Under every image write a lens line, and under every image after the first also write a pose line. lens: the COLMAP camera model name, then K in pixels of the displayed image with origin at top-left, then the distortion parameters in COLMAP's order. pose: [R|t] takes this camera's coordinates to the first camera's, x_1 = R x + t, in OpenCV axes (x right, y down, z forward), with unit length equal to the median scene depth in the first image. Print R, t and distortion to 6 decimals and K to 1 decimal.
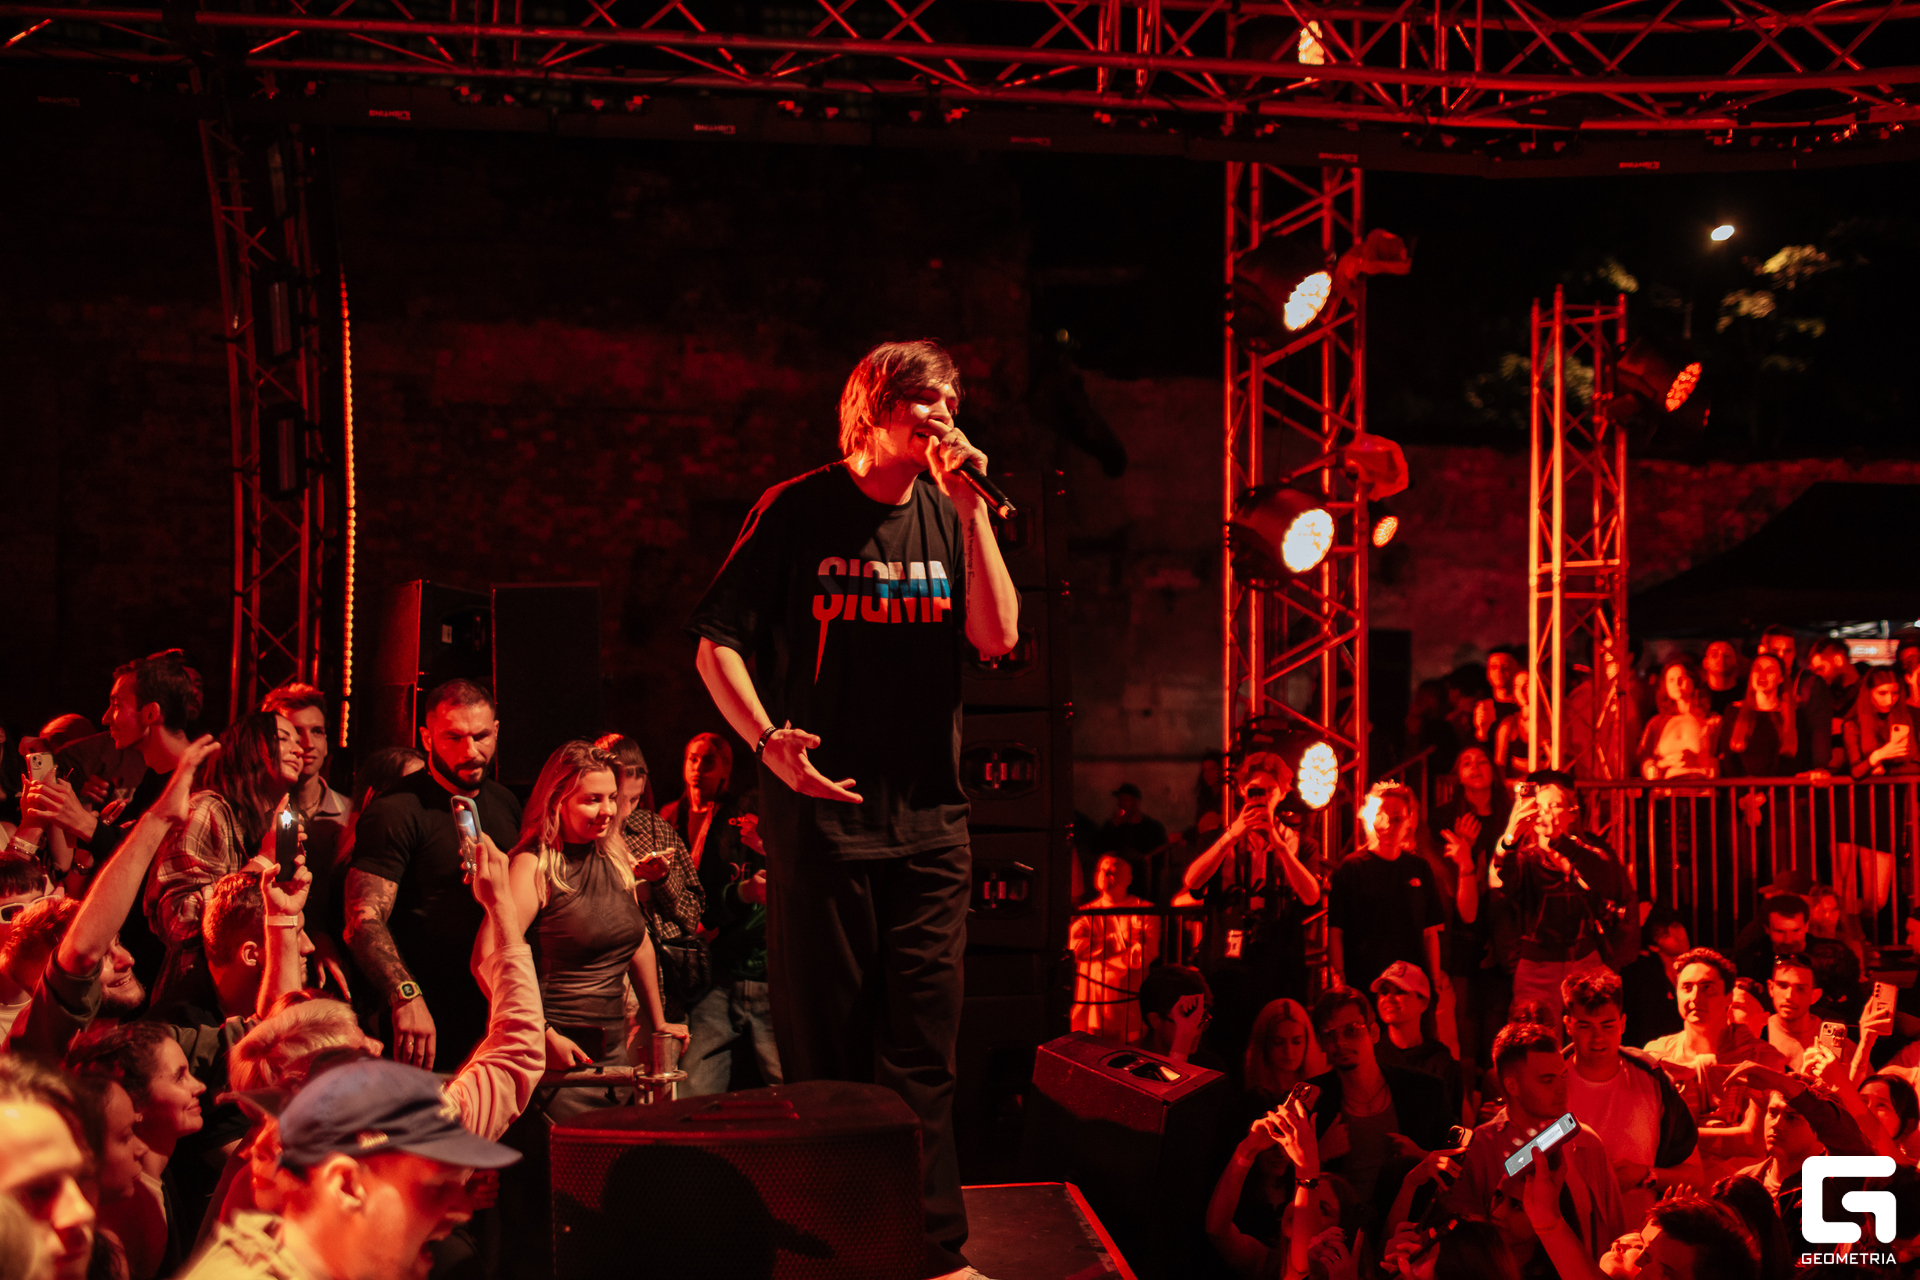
lens RADIAL K [[1838.1, 0, 965.3], [0, 1838.1, 647.6], [0, 0, 1]] dist [-0.099580, 0.135191]
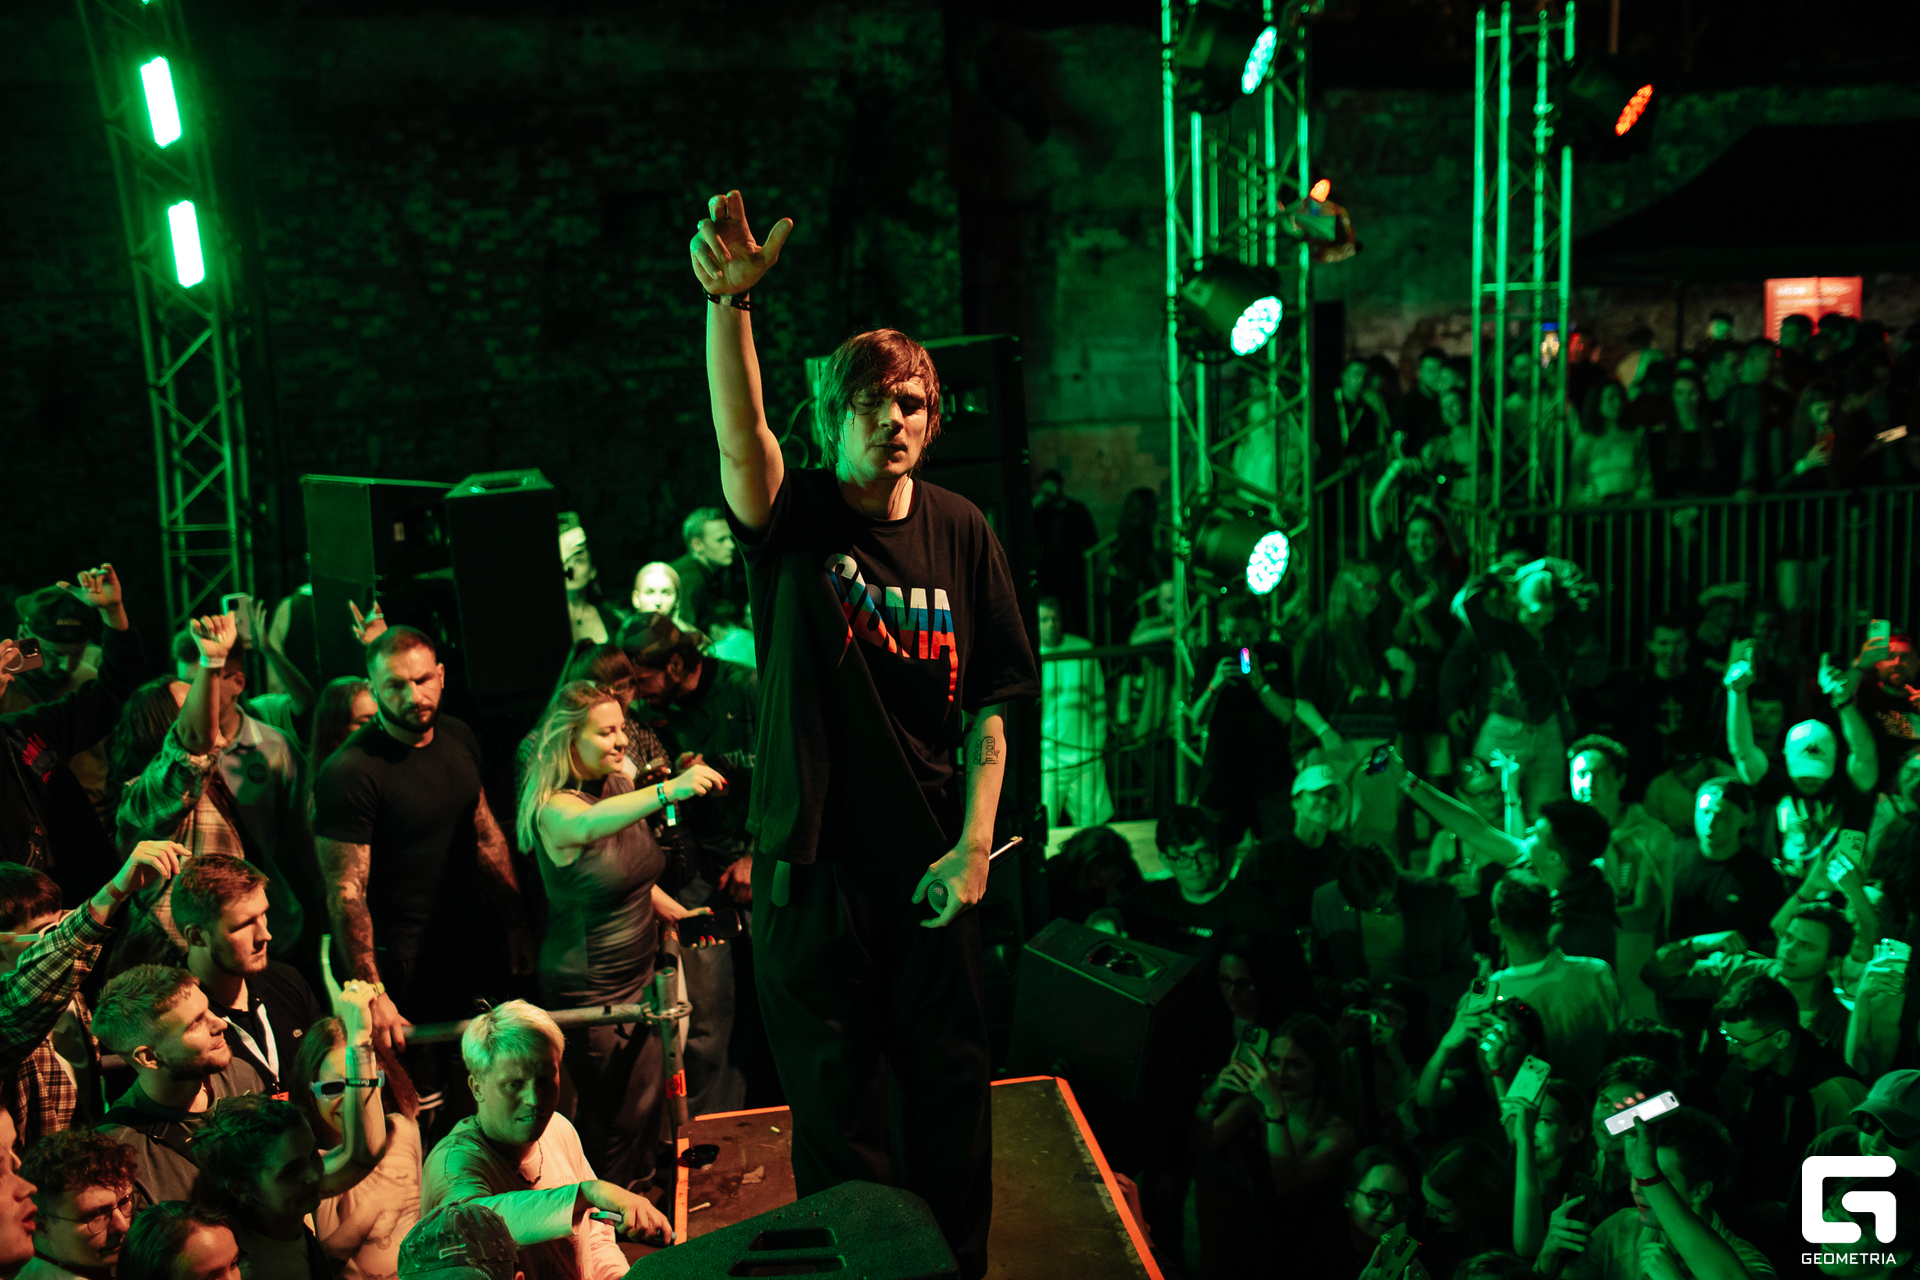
lens RADIAL K [[1838.1, 0, 965.3], [0, 1838.1, 647.6], [0, 0, 1]] dist [-0.099580, 0.135191]
pose [[0.997938, -0.052624, 0.036739, -0.016415], [0.043091, 0.973615, 0.224090, -0.133629], [-0.047562, -0.222045, 0.973876, 0.013438]]
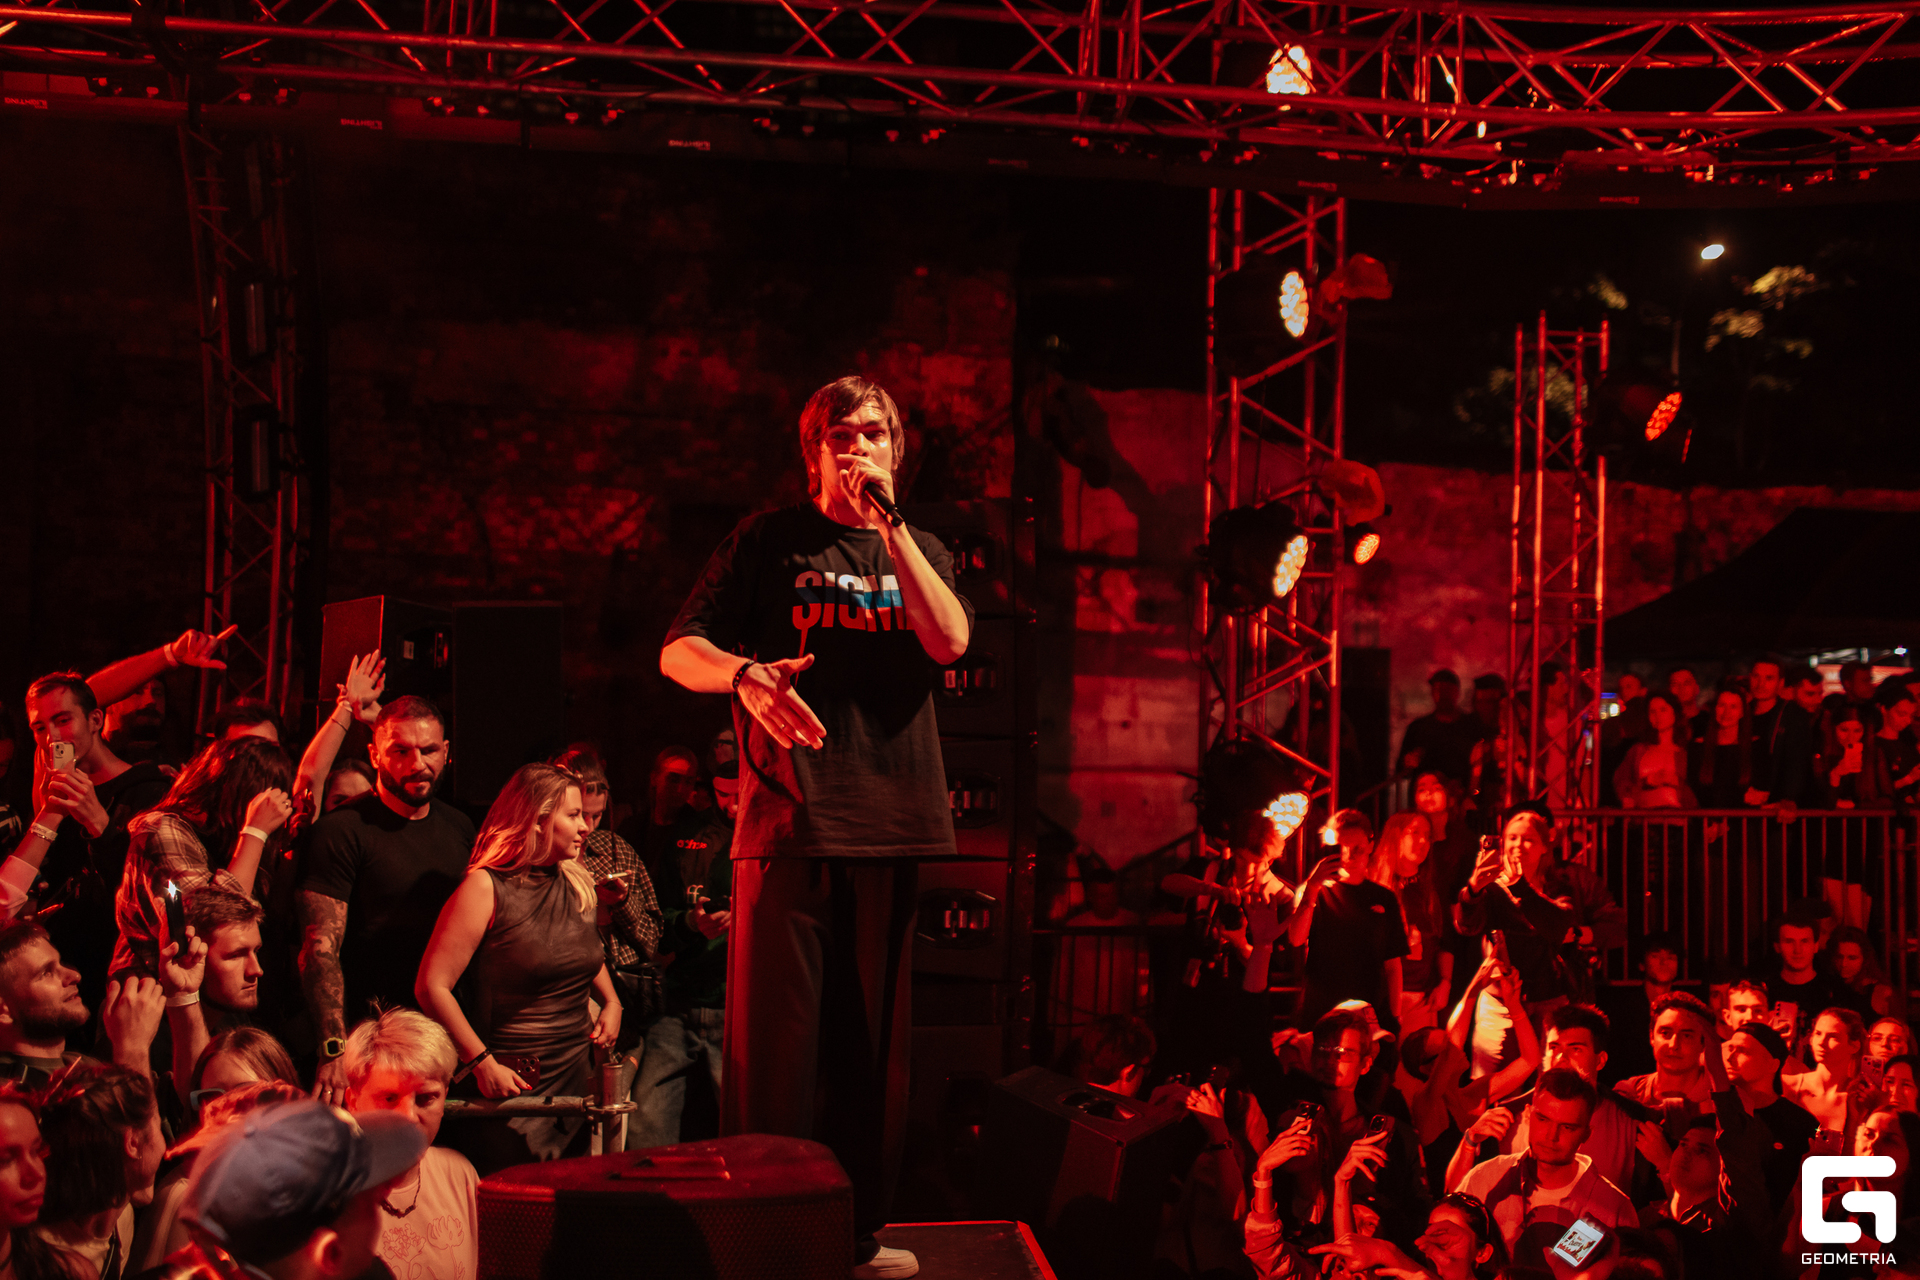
lens RADIAL K [[1838.1, 0, 965.3], [0, 1838.1, 647.6], [0, 0, 1]] dist [-0.099580, 0.135191]
pose [[0.999787, 0.019132, 0.007681, 0.009203], [-0.019129, 0.999817, -0.000437, -0.012246], [-0.007688, 0.000290, 0.999970, 0.006339]]
